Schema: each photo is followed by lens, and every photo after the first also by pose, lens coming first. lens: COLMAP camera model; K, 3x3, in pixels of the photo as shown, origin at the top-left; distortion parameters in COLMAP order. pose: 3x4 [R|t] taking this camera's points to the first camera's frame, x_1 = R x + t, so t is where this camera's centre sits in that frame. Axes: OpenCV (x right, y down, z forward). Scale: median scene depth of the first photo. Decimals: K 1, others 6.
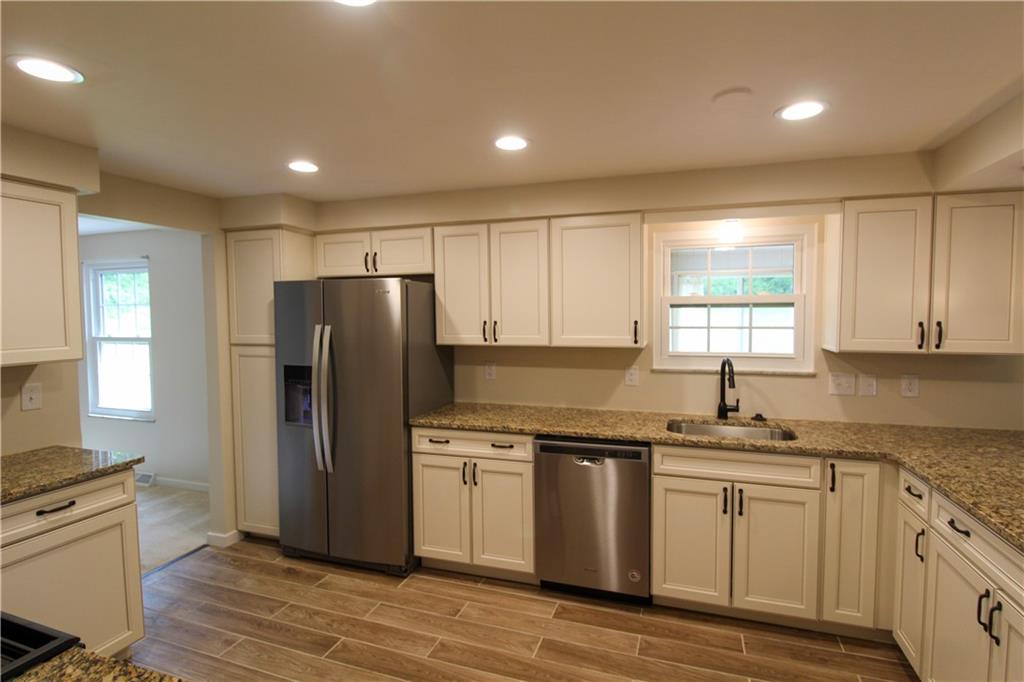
lens RADIAL K [[500.4, 0, 518.6], [0, 500.4, 334.9], [0, 0, 1]] dist [0.000636, -0.010818]
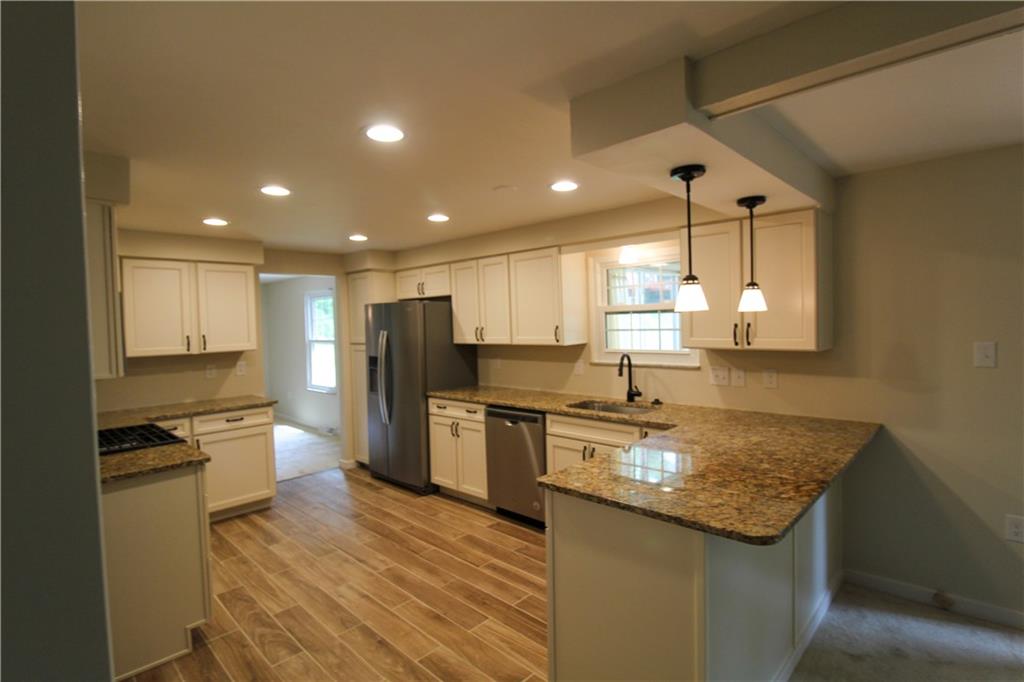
lens RADIAL K [[500.2, 0, 517.9], [0, 500.2, 332.1], [0, 0, 1]] dist [-0.000709, -0.011153]
pose [[0.907031, -0.009514, -0.420956, 0.700168], [0.003452, 0.999879, -0.015160, 0.009637], [0.421049, 0.012298, 0.906954, -0.279719]]
